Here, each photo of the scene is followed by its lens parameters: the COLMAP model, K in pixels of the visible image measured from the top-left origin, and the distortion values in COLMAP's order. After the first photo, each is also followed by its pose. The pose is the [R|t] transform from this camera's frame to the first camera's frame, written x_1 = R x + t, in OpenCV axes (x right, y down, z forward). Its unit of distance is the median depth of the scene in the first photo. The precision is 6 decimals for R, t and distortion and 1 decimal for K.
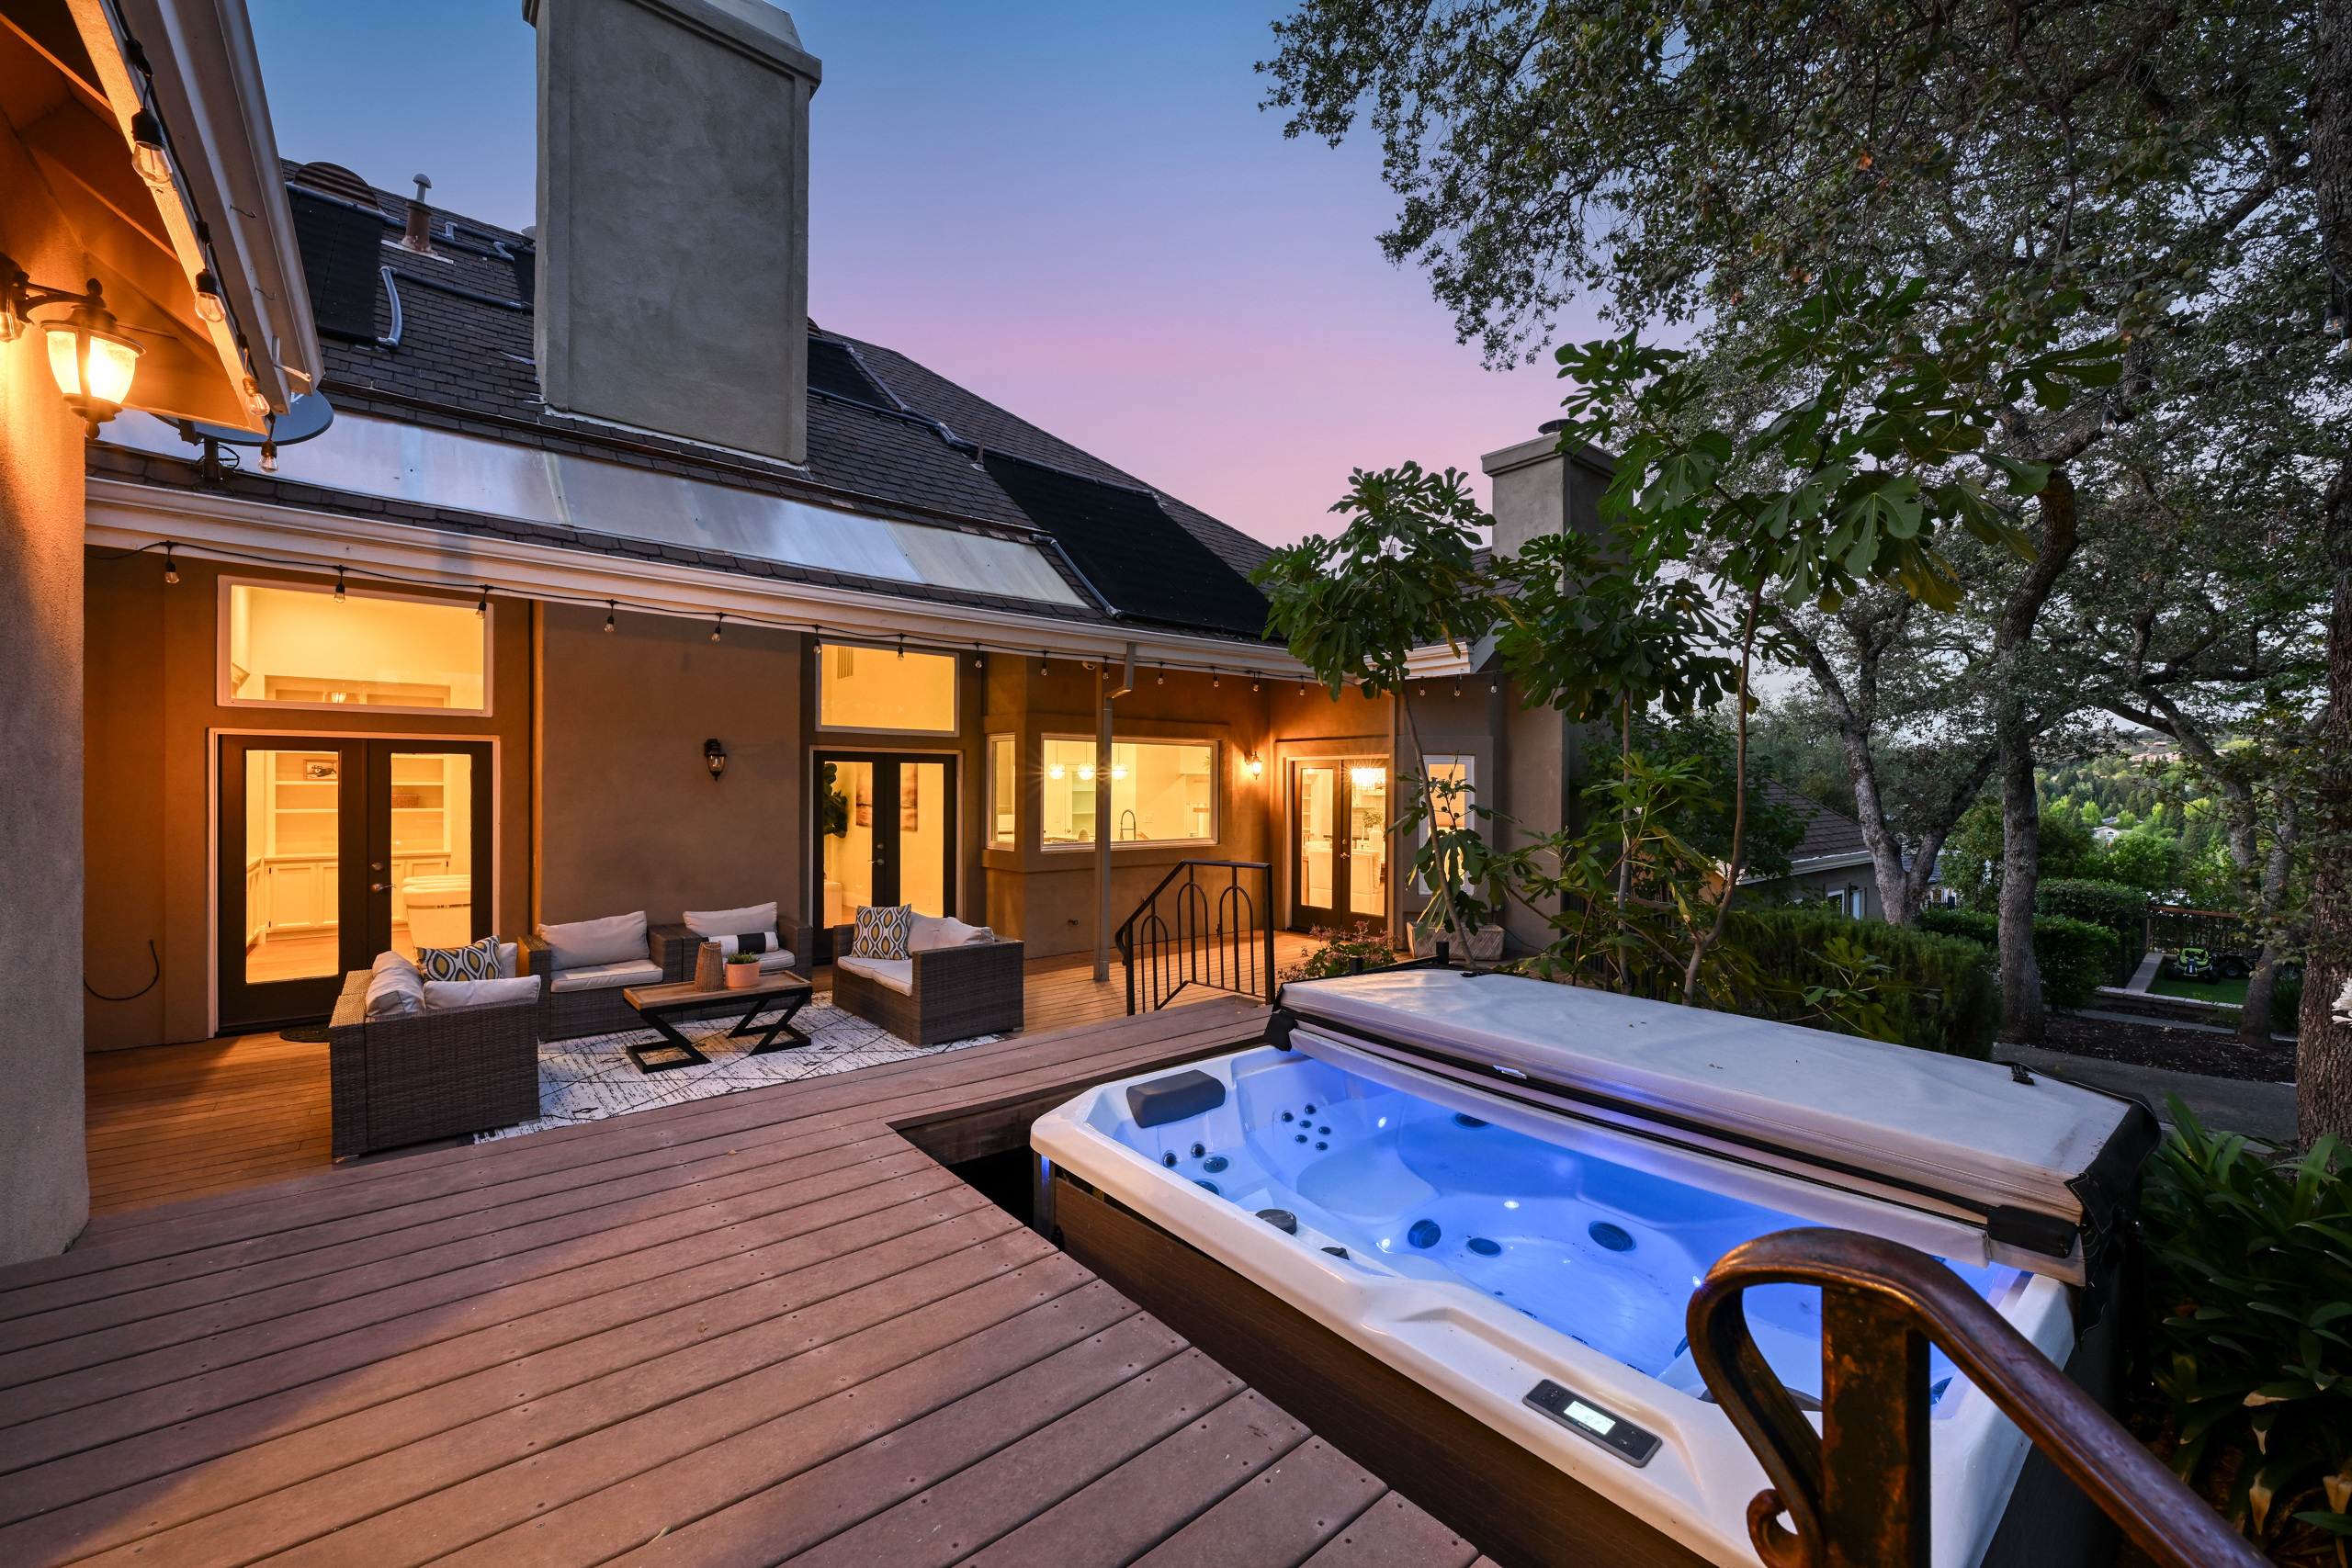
lens RADIAL K [[934.9, 0, 1175.3], [0, 934.9, 780.5], [0, 0, 1]] dist [0.001124, 0.000129]
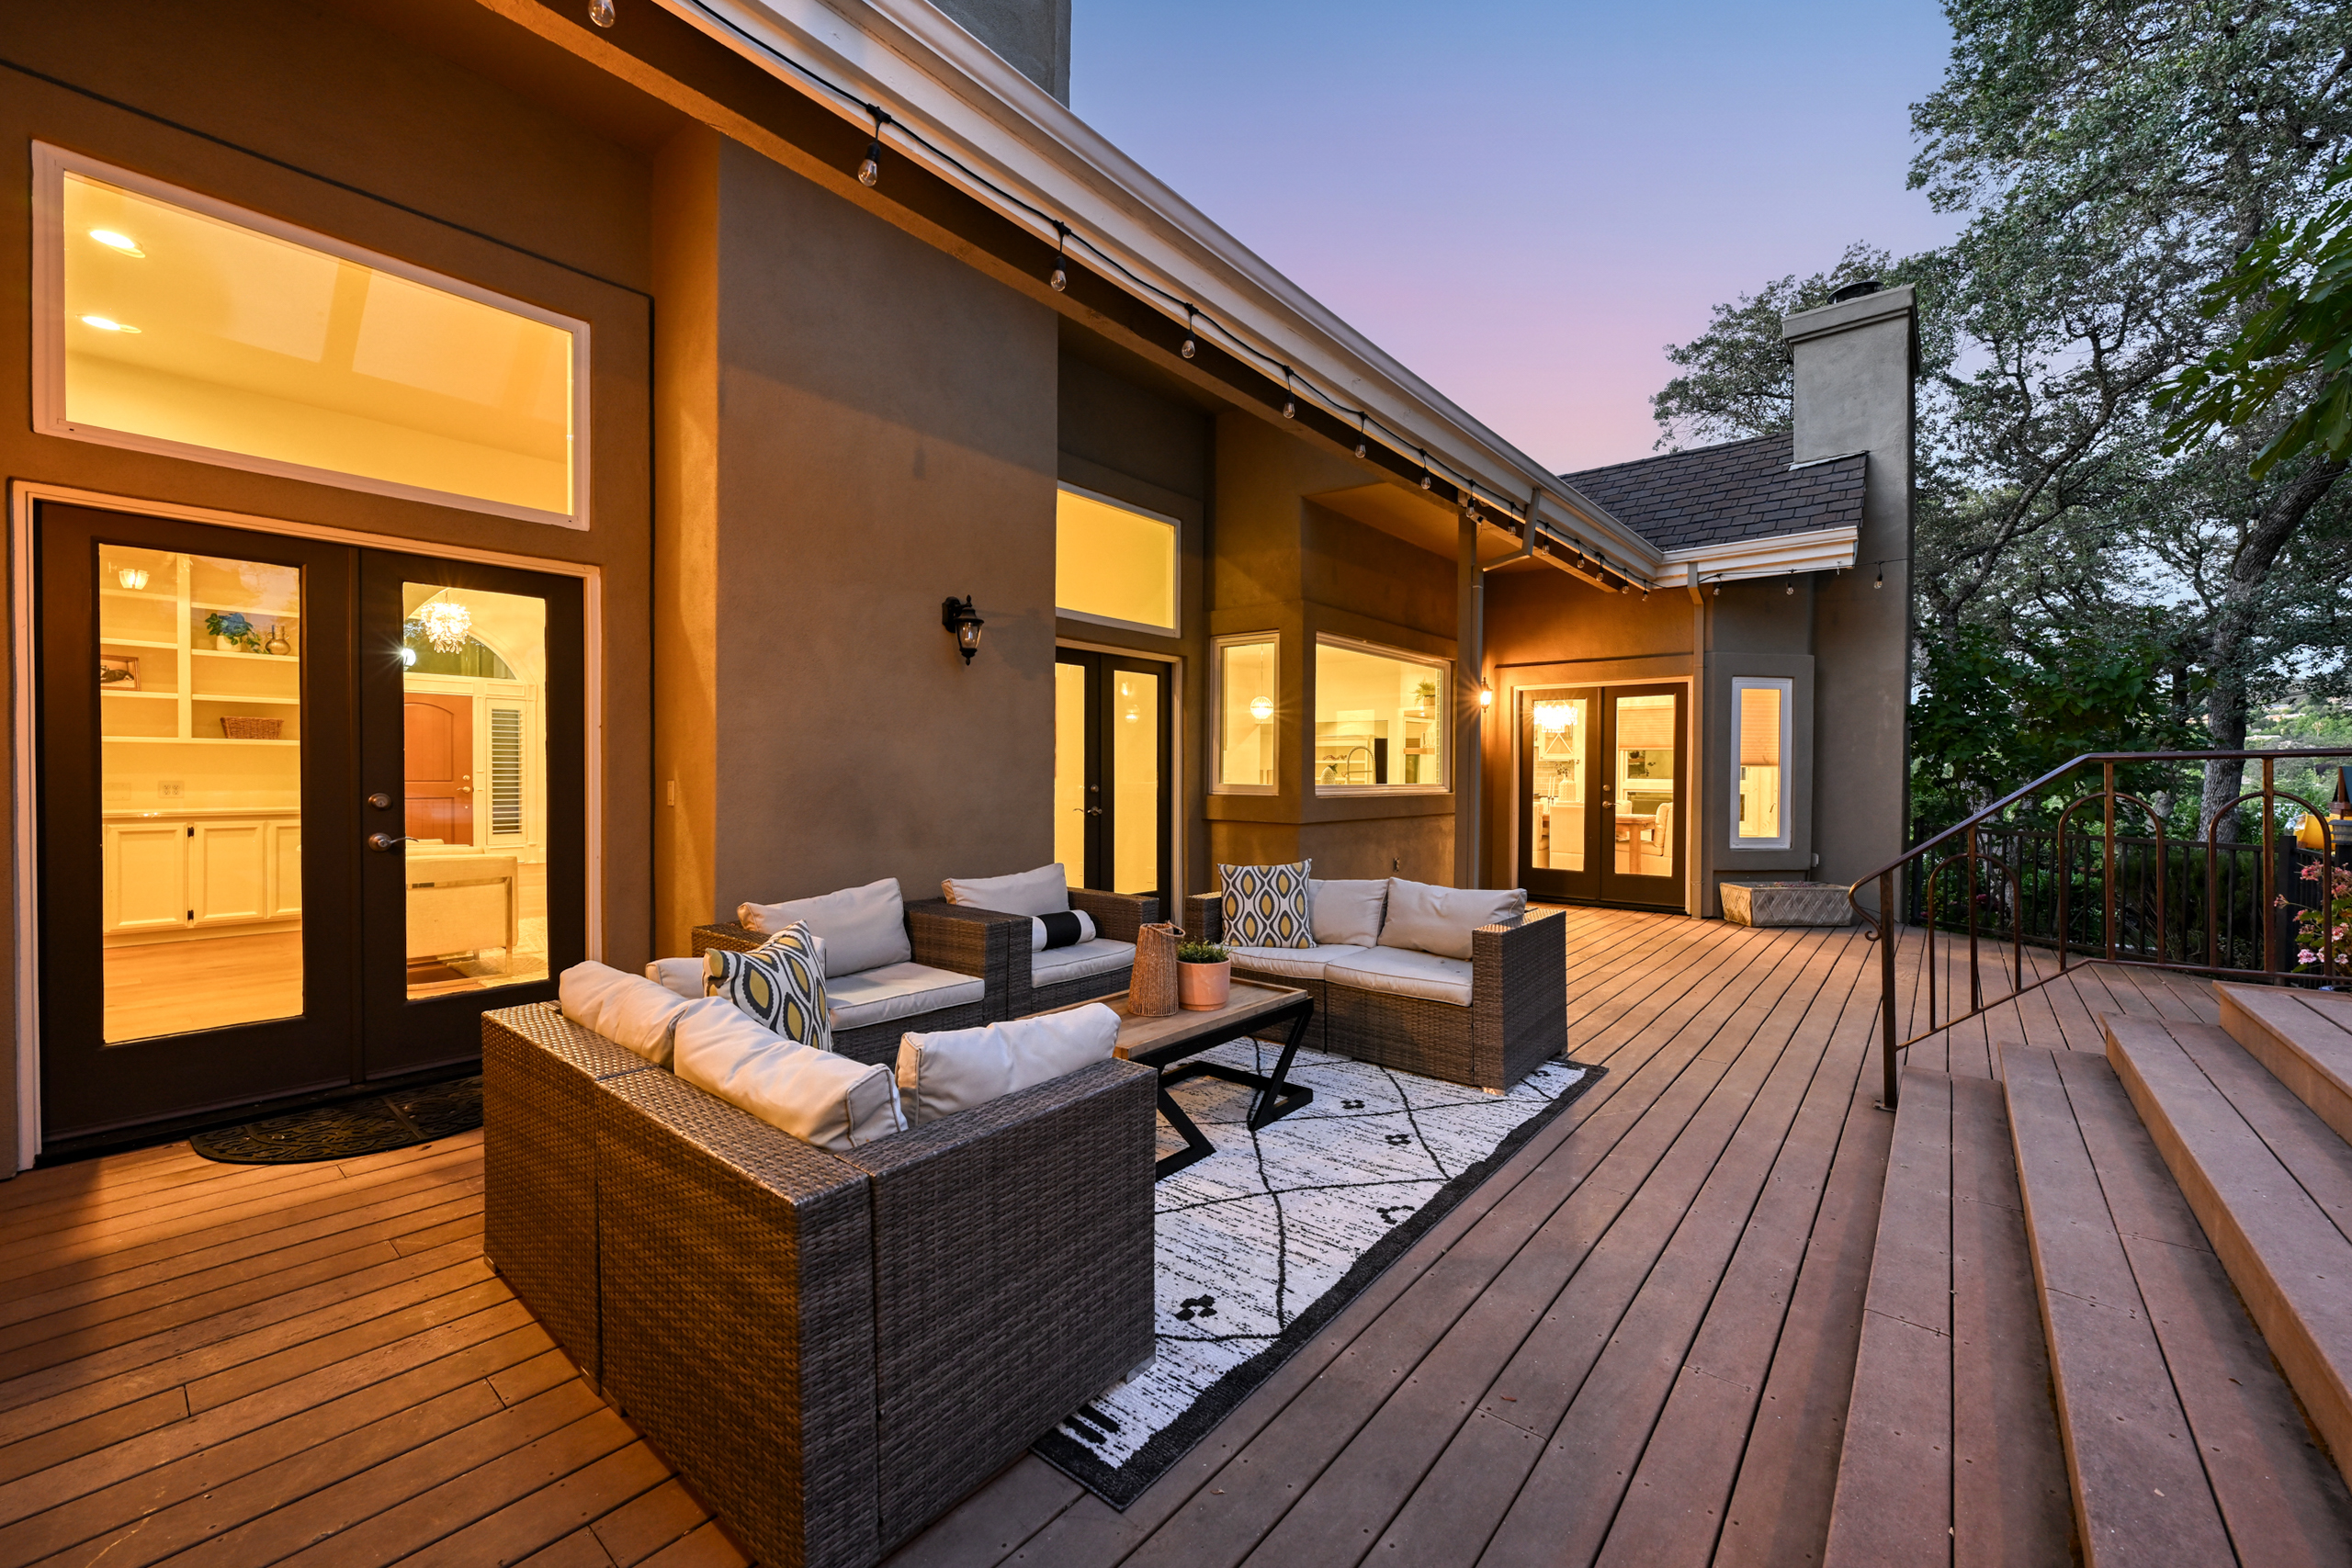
lens RADIAL K [[939.1, 0, 1180.6], [0, 939.1, 775.4], [0, 0, 1]] dist [-0.000234, -0.000351]
pose [[0.982356, -0.000797, 0.187017, -0.519176], [-0.001187, 0.999944, 0.010495, 0.072557], [-0.187015, -0.010532, 0.982301, 0.415113]]
